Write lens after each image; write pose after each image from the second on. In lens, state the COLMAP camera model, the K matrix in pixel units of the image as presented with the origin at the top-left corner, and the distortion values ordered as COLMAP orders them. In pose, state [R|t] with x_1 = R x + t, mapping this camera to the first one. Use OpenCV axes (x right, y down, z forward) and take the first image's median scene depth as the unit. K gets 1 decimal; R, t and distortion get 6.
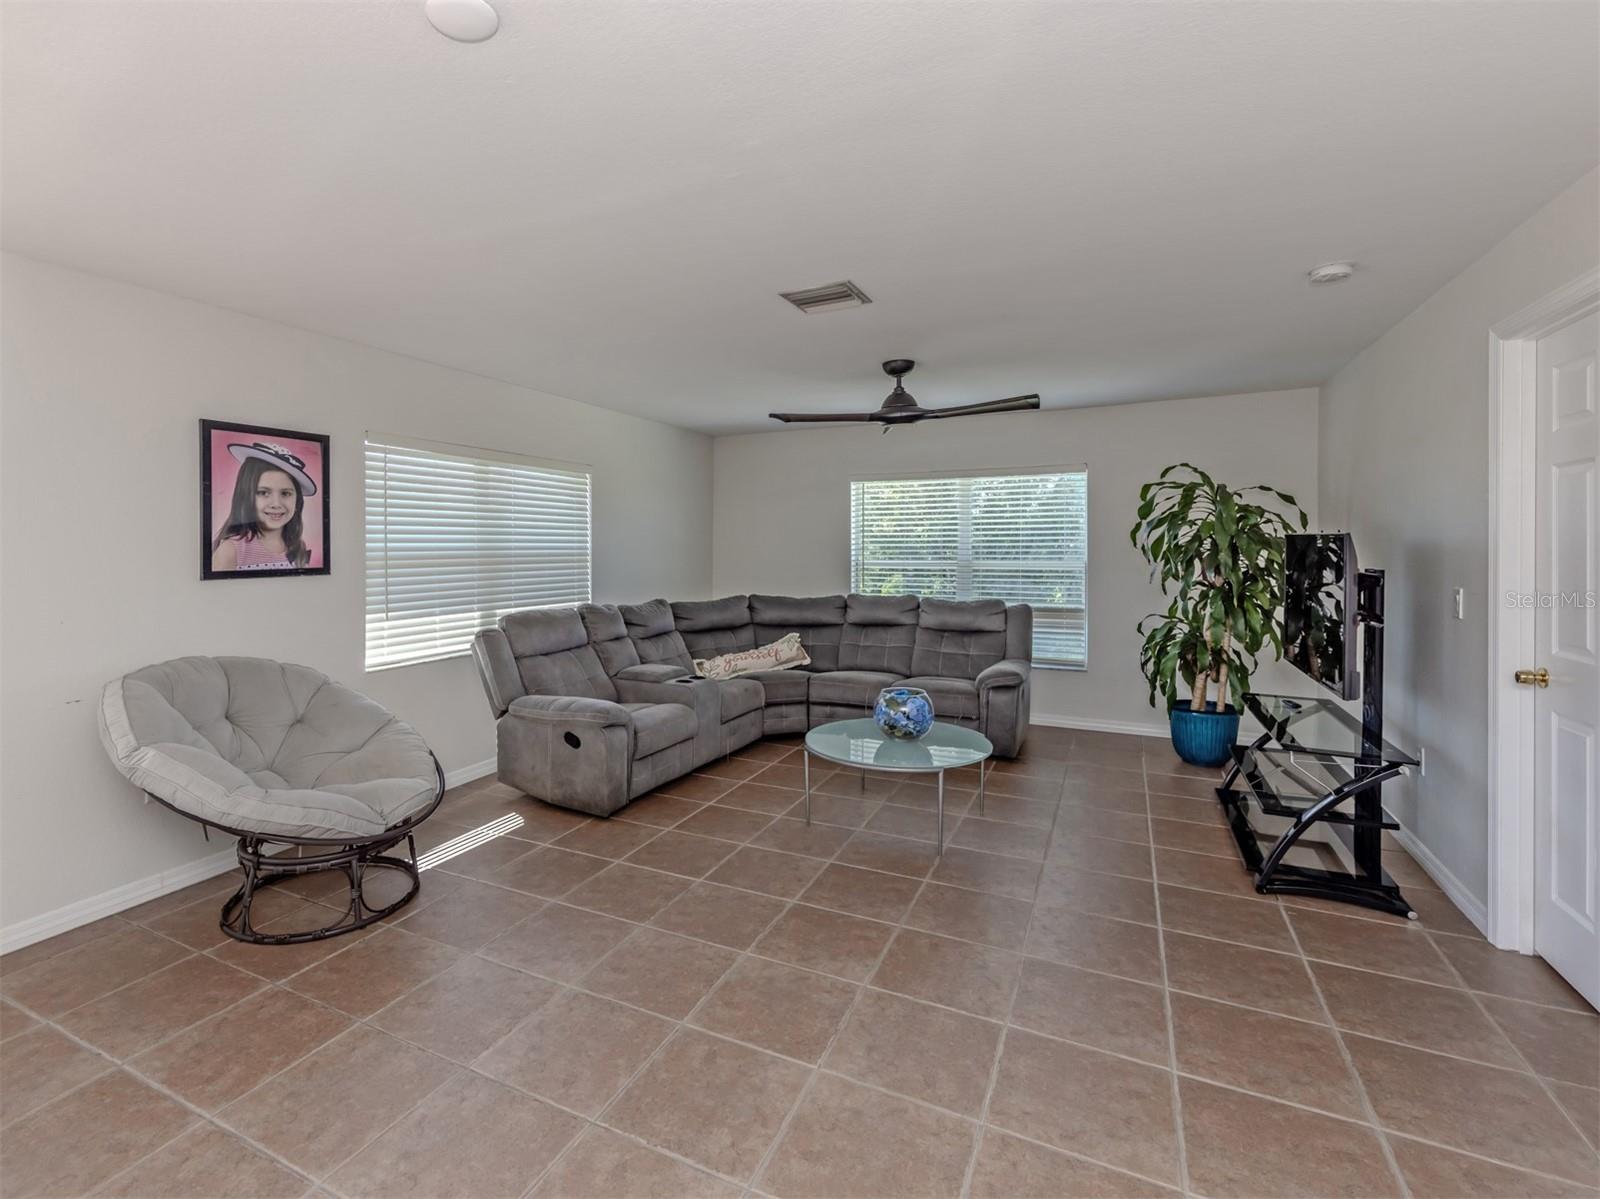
lens RADIAL K [[731.9, 0, 797.0], [0, 731.9, 558.6], [0, 0, 1]] dist [0.002192, 0.000185]
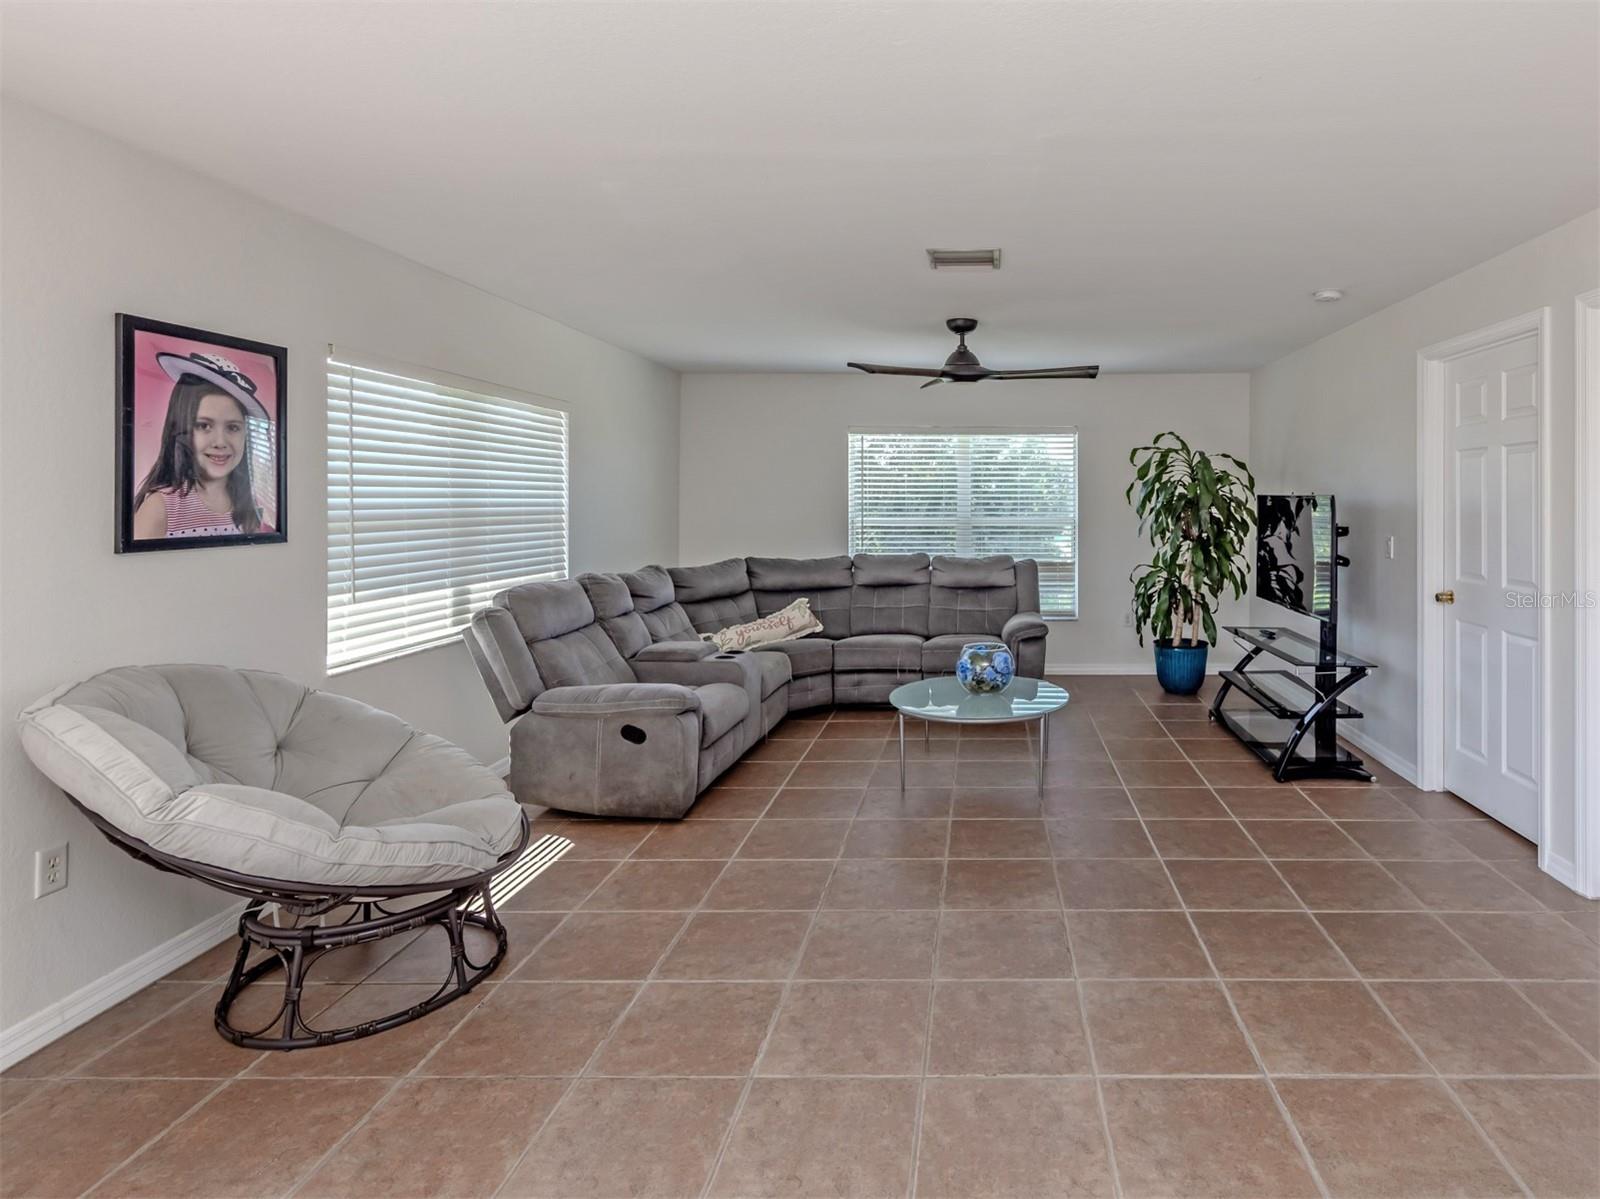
lens RADIAL K [[831.5, 0, 984.1], [0, 831.5, 512.1], [0, 0, 1]] dist [0.001167, 0.001117]
pose [[0.892404, -0.002238, 0.451231, -0.361152], [0.003637, 0.999991, -0.002232, -0.002978], [-0.451222, 0.003633, 0.892404, -0.031123]]
